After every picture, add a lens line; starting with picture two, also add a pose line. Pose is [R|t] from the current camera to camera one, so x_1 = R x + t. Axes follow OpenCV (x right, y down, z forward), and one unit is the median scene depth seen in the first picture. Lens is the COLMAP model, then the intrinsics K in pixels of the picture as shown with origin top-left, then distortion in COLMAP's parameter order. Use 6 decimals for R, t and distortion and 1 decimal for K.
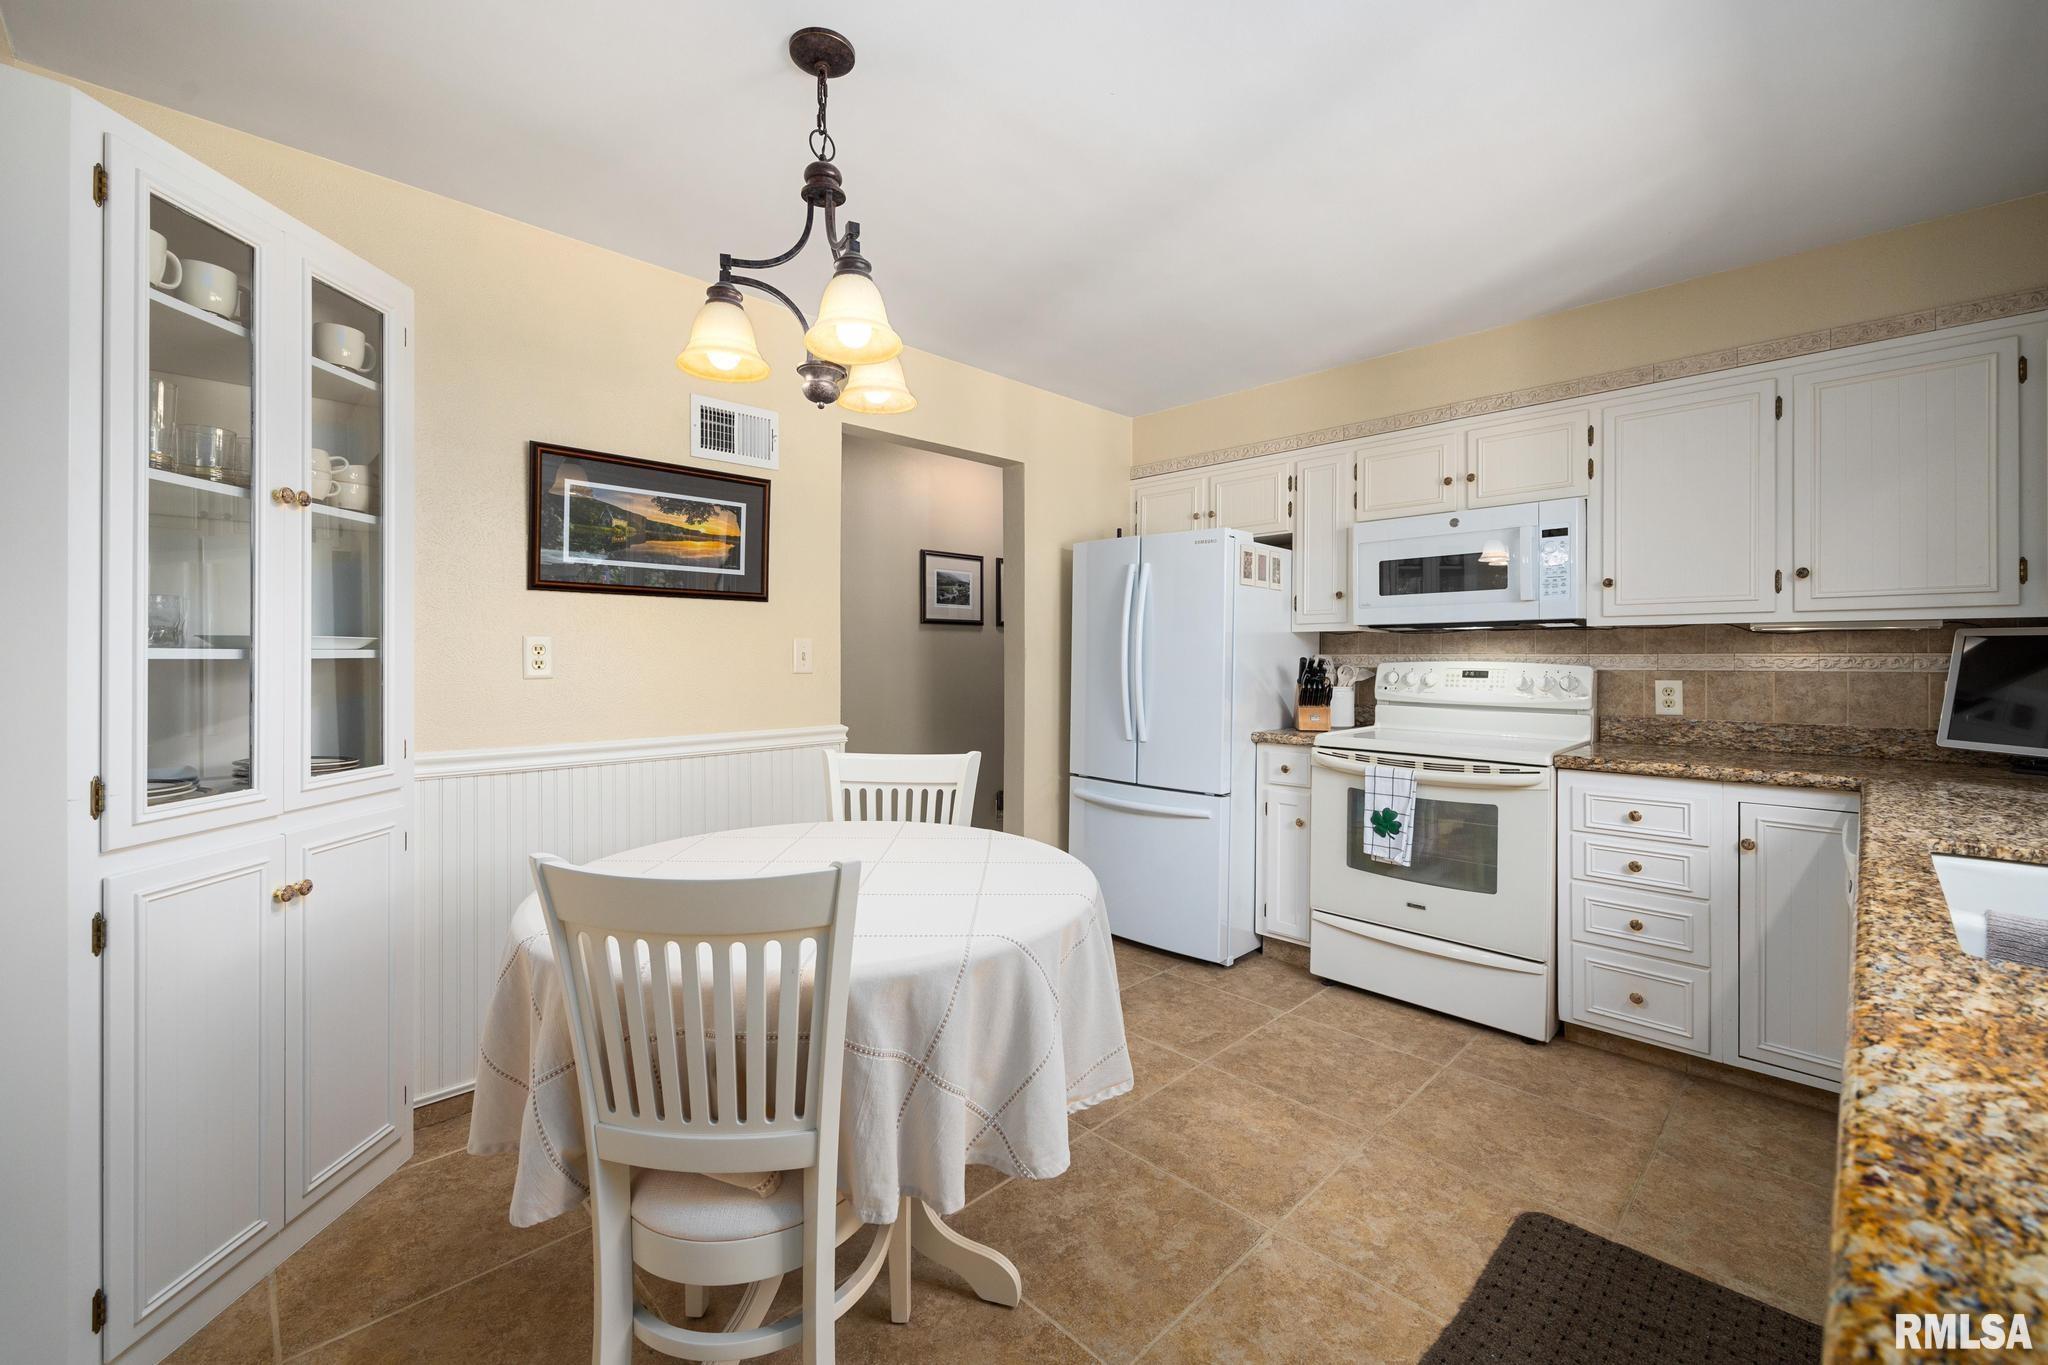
lens RADIAL K [[822.8, 0, 1023.7], [0, 822.8, 656.0], [0, 0, 1]] dist [-0.000785, -0.000004]
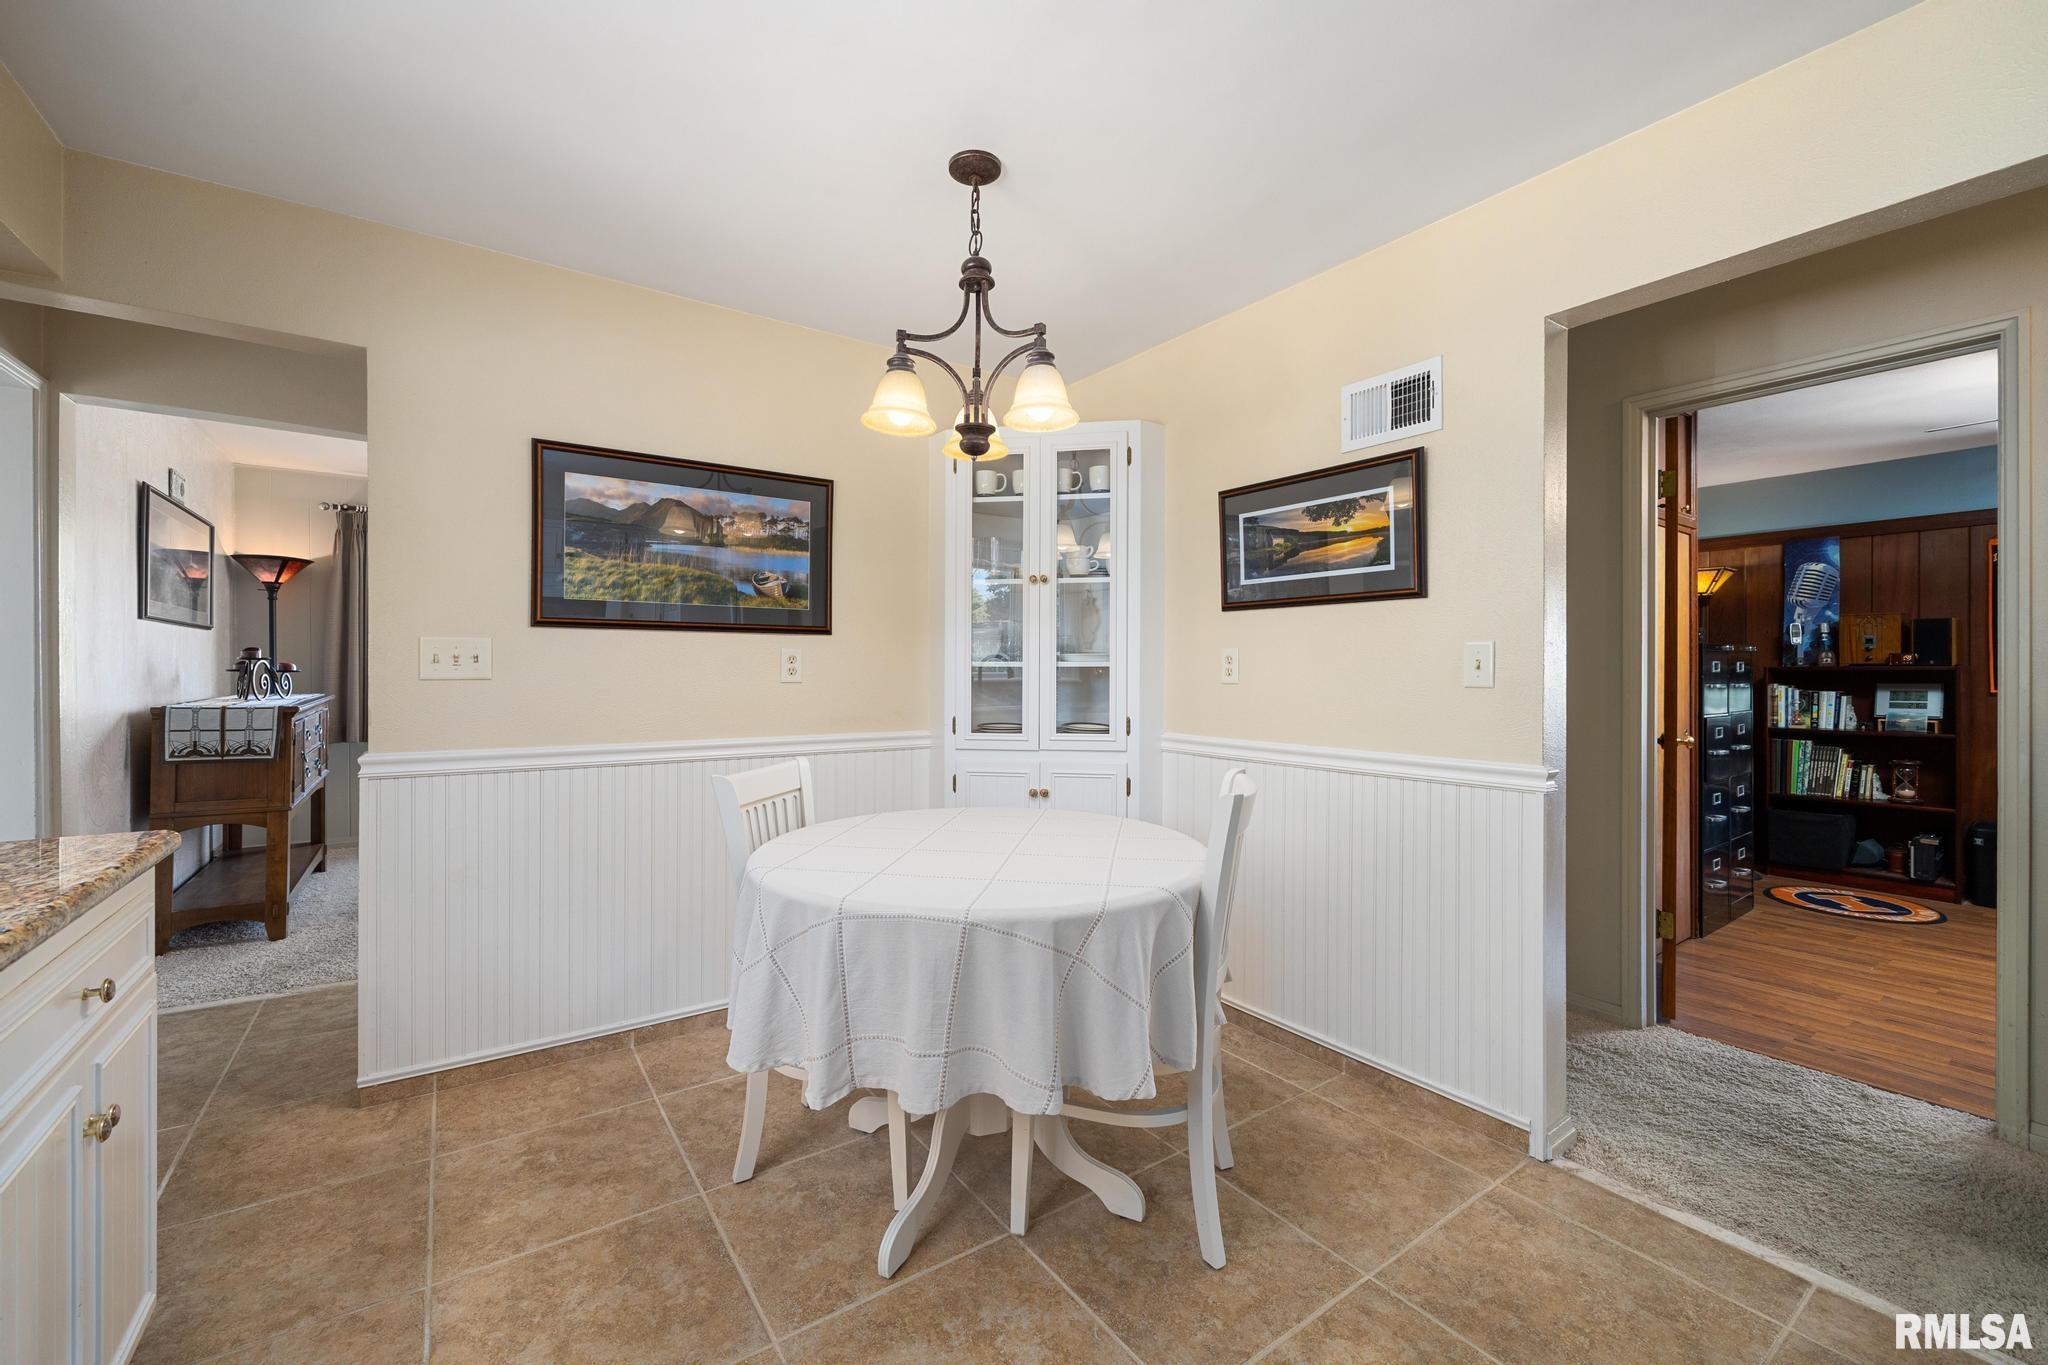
lens RADIAL K [[825.7, 0, 1017.1], [0, 825.7, 668.0], [0, 0, 1]] dist [-0.000546, 0.000118]
pose [[-0.164257, 0.001456, -0.986416, 0.667519], [0.000066, 0.999999, 0.001465, 0.002531], [0.986418, 0.000176, -0.164257, 0.888803]]
